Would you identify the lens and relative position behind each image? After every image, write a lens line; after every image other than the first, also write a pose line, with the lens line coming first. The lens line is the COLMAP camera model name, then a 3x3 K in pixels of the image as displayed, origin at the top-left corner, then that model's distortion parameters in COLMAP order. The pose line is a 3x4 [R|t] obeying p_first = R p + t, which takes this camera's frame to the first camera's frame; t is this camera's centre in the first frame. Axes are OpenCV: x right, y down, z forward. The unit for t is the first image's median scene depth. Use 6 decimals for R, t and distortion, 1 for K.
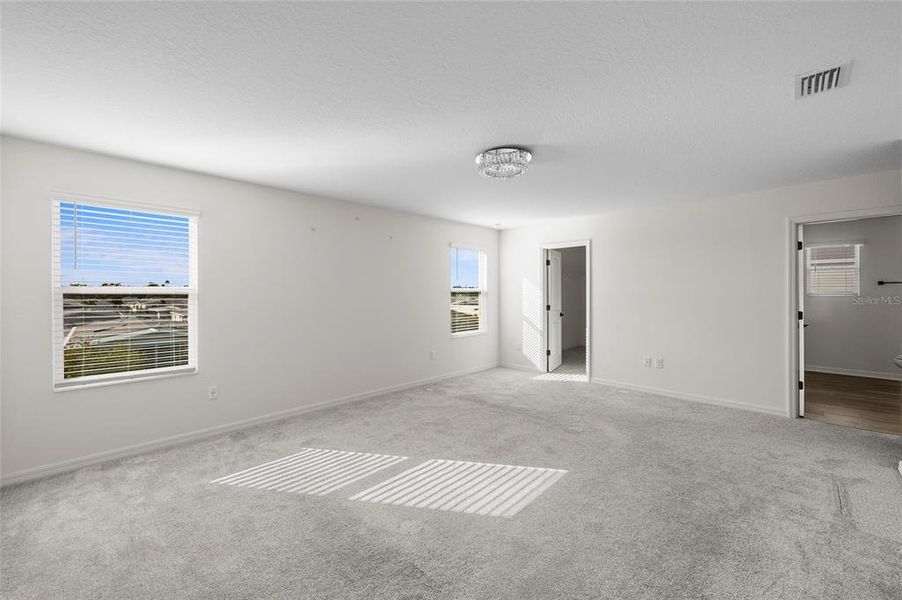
lens RADIAL K [[355.6, 0, 452.0], [0, 355.6, 296.4], [0, 0, 1]] dist [-0.009996, -0.000214]
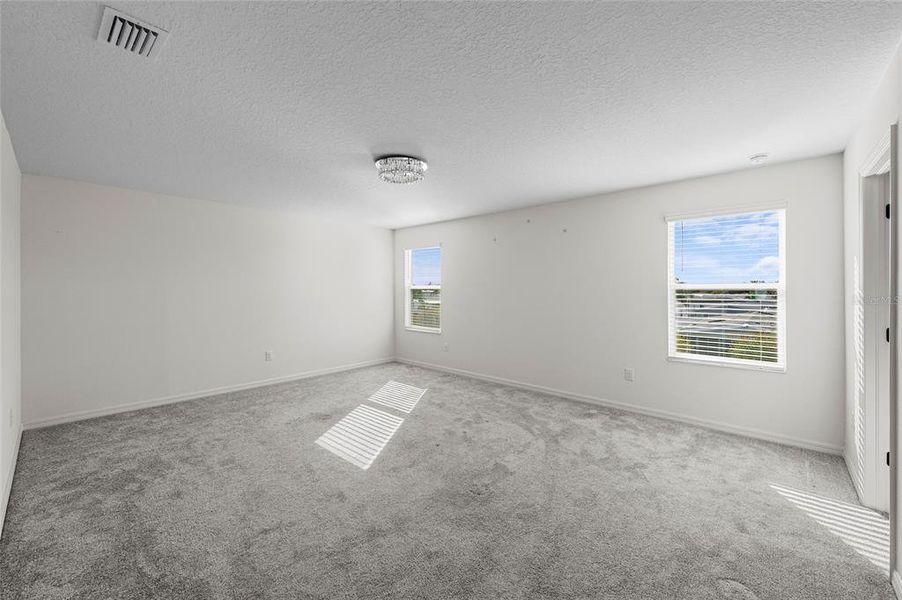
lens RADIAL K [[355.6, 0, 451.9], [0, 355.6, 290.8], [0, 0, 1]] dist [-0.009996, -0.000214]
pose [[0.051138, 0.007316, -0.998665, 0.776335], [-0.011542, 0.999911, 0.006734, -0.010898], [0.998625, 0.011182, 0.051218, 0.692992]]
